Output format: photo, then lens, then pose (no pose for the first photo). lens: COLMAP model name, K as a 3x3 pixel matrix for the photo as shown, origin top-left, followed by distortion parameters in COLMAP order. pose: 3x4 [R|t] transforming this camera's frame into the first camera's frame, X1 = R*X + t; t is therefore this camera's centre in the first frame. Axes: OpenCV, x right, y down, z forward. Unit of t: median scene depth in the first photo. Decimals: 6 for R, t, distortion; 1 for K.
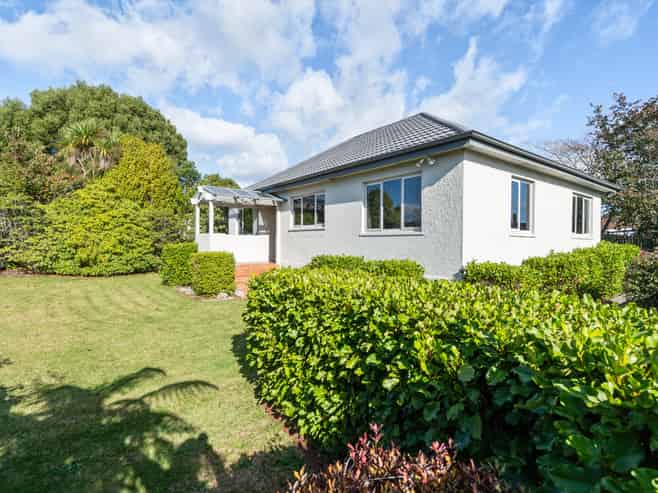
lens RADIAL K [[365.3, 0, 329.0], [0, 365.3, 246.5], [0, 0, 1]] dist [0.003696, 0.000988]
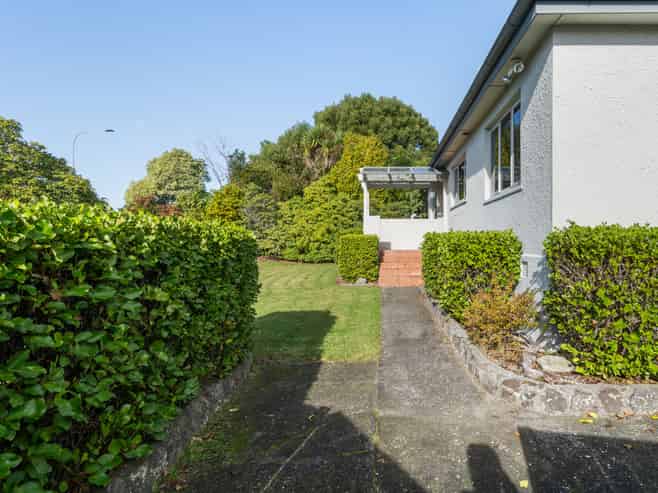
lens RADIAL K [[391.7, 0, 329.0], [0, 391.7, 246.5], [0, 0, 1]] dist [-0.004126, -0.000460]
pose [[0.788522, 0.004336, -0.614991, 0.134503], [0.001679, 0.999956, 0.009203, 0.019740], [0.615004, -0.008289, 0.788481, 0.086191]]
